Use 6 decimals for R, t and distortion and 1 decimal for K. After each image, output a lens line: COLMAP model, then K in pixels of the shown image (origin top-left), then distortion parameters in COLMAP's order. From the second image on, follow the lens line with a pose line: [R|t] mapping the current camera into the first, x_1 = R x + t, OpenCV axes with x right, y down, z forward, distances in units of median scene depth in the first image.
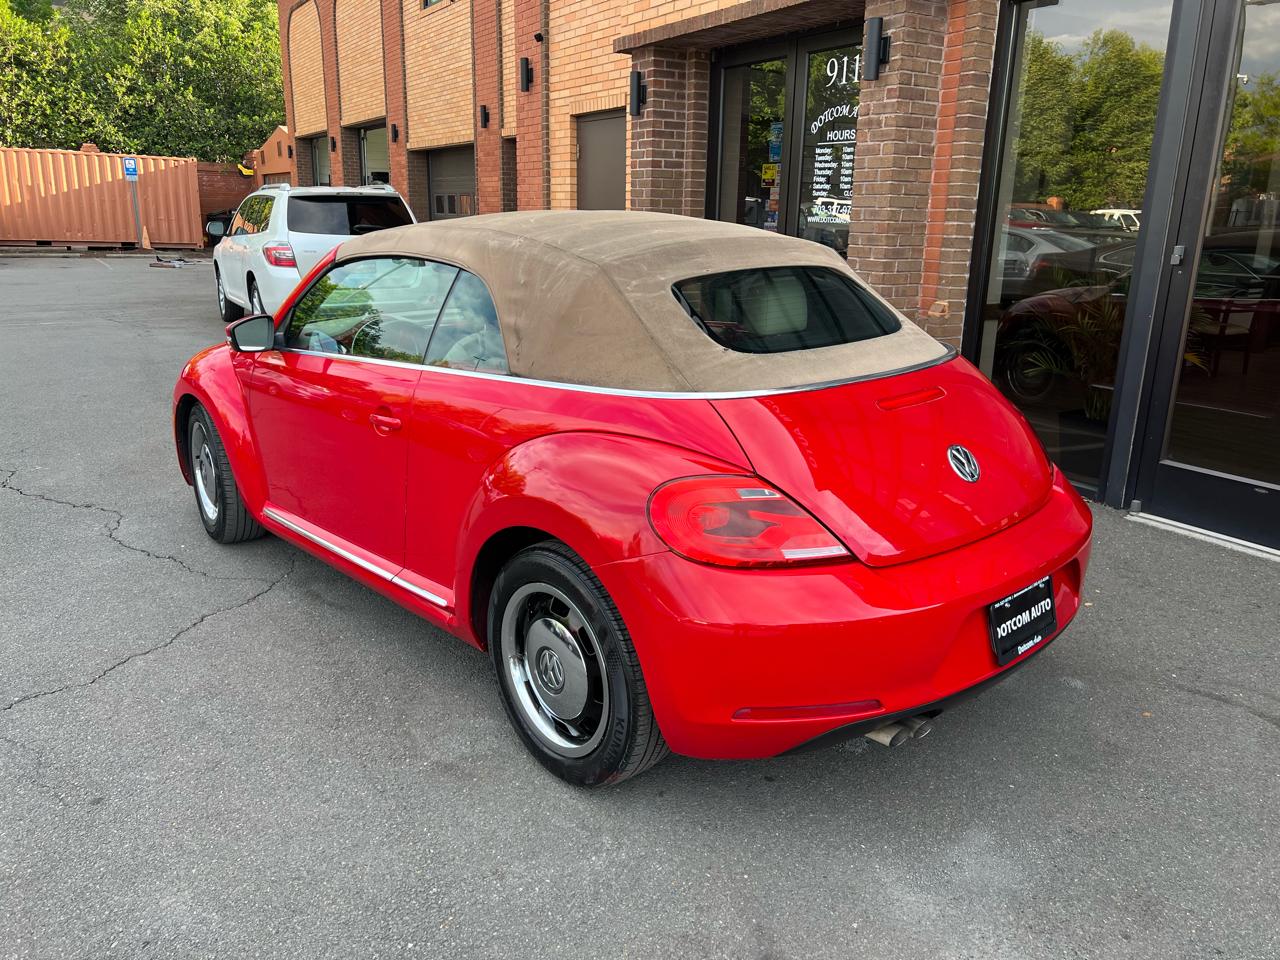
lens RADIAL K [[959.6, 0, 640.0], [0, 959.6, 480.0], [0, 0, 1]] dist [0.047864, -0.054836]
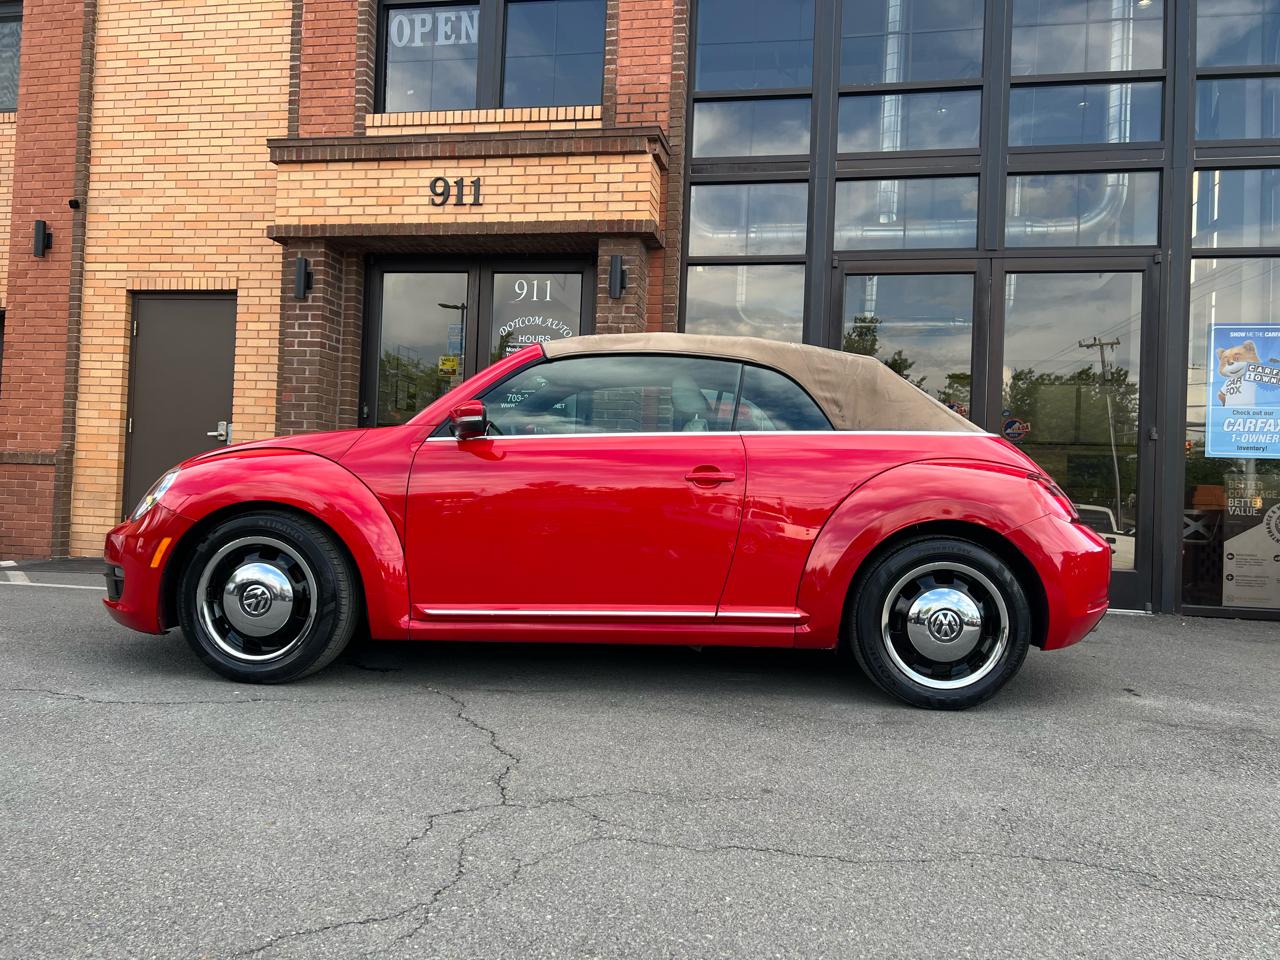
lens RADIAL K [[961.6, 0, 648.8], [0, 961.6, 483.7], [0, 0, 1]] dist [0.046883, -0.053628]
pose [[0.671750, 0.024869, 0.740360, -0.506504], [0.170550, 0.967395, -0.187241, 0.066295], [-0.720877, 0.252048, 0.645606, 0.122288]]
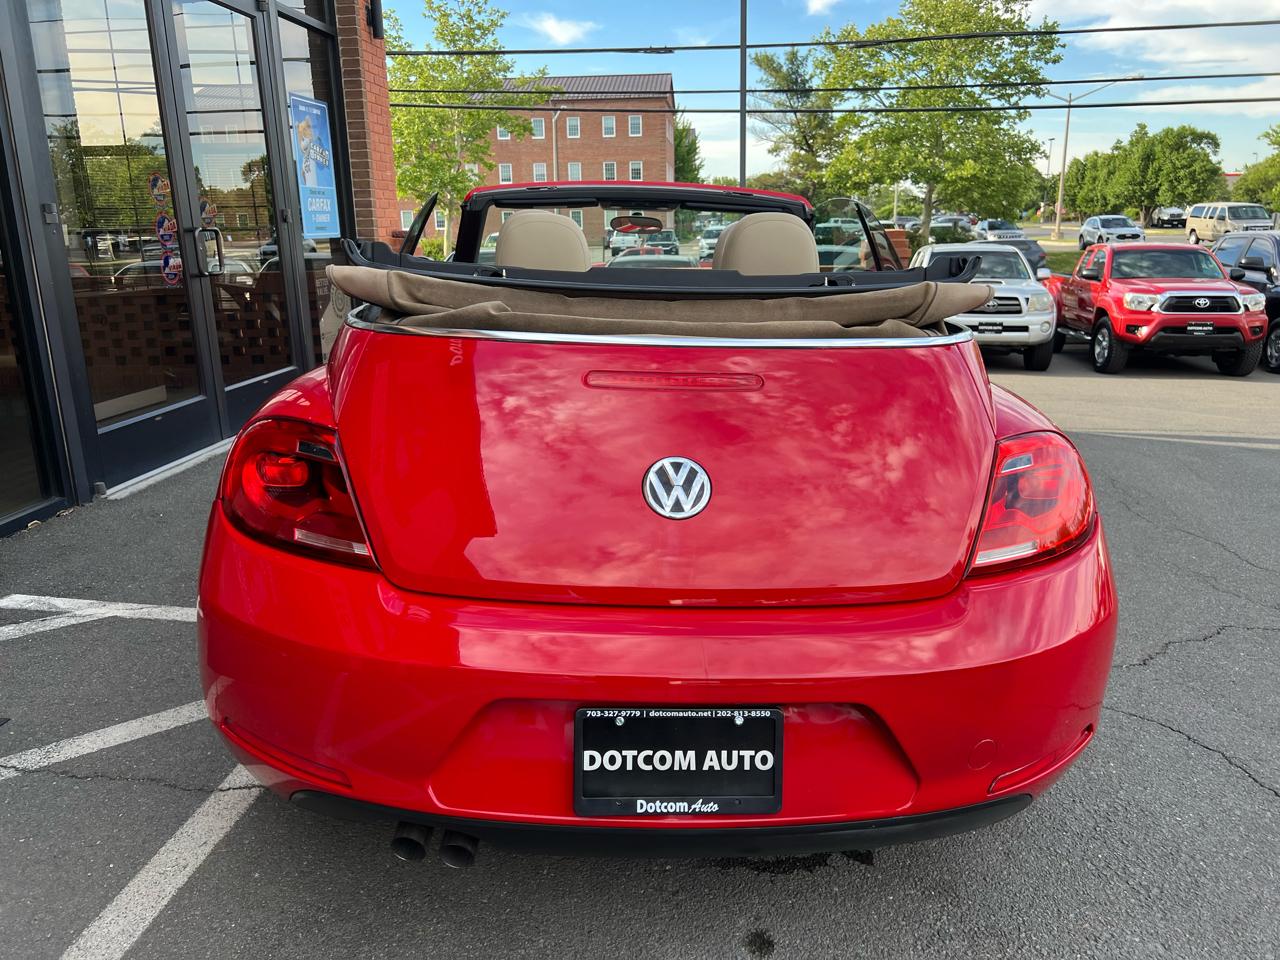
lens RADIAL K [[972.6, 0, 645.9], [0, 972.6, 480.2], [0, 0, 1]] dist [0.006995, 0.003807]
pose [[-0.806009, -0.156915, 0.570725, -0.279809], [0.158577, 0.871726, 0.463624, -0.212263], [-0.570265, 0.464189, -0.677736, 0.860058]]
